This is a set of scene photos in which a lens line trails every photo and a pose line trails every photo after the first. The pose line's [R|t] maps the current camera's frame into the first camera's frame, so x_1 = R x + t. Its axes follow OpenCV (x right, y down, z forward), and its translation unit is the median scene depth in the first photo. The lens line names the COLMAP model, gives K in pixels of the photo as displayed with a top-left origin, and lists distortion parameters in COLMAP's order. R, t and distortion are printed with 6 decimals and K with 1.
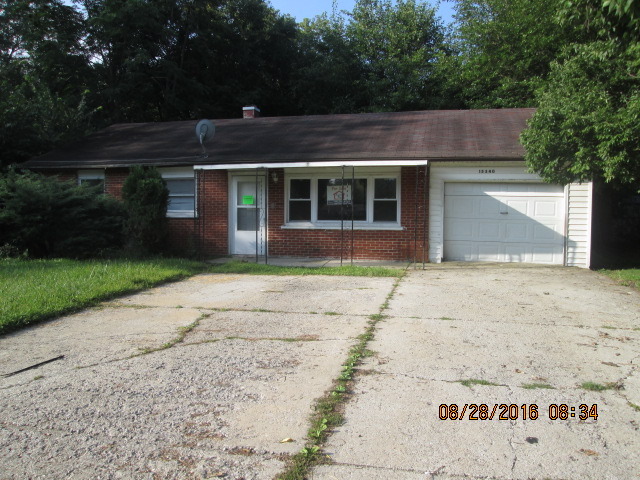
lens RADIAL K [[535.2, 0, 320.0], [0, 535.2, 240.0], [0, 0, 1]] dist [-0.074863, 0.002834]
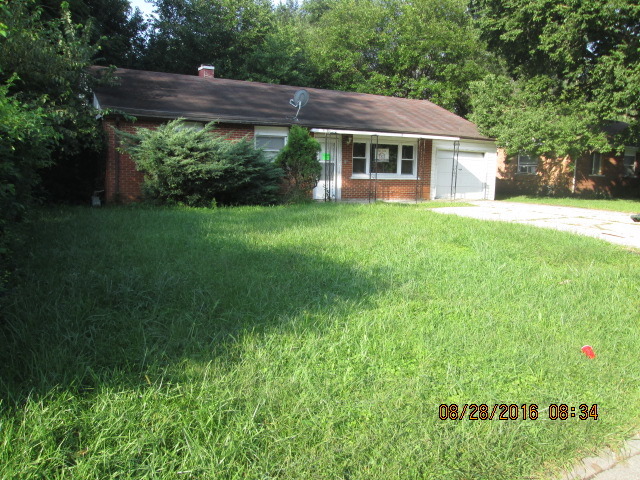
lens RADIAL K [[535.2, 0, 320.0], [0, 535.2, 240.0], [0, 0, 1]] dist [-0.074863, 0.002834]
pose [[0.745621, -0.079049, 0.661665, -1.059303], [0.014344, 0.994613, 0.102662, -0.007029], [-0.666216, -0.067056, 0.742738, 0.024377]]
